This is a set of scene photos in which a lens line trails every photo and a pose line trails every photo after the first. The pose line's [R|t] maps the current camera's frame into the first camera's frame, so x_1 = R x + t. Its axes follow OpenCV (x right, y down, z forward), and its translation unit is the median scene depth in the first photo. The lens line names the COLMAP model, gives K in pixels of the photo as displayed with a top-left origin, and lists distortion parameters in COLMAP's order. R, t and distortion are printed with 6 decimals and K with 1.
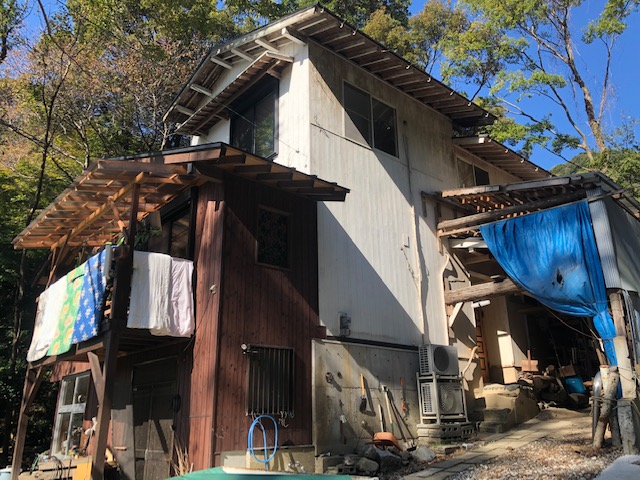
lens RADIAL K [[530.3, 0, 320.0], [0, 530.3, 240.0], [0, 0, 1]] dist [0.017918, 0.003395]
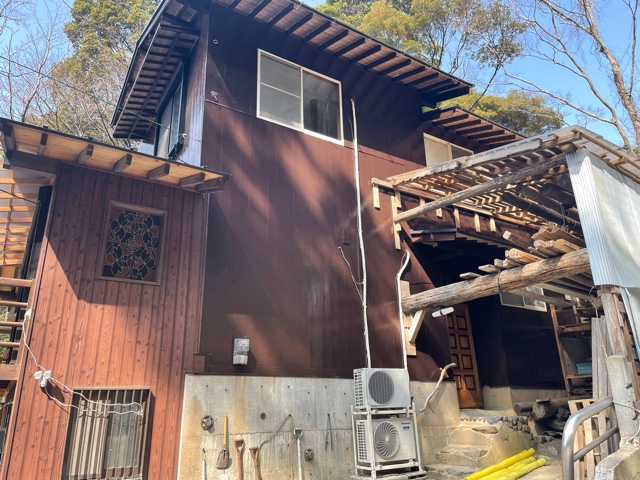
lens RADIAL K [[483.3, 0, 320.0], [0, 483.3, 240.0], [0, 0, 1]] dist [0.111787, -0.153901]
pose [[0.988875, -0.060966, -0.135682, 0.254055], [0.058675, 0.998060, -0.020826, 0.019831], [0.136688, 0.012634, 0.990534, 0.286070]]
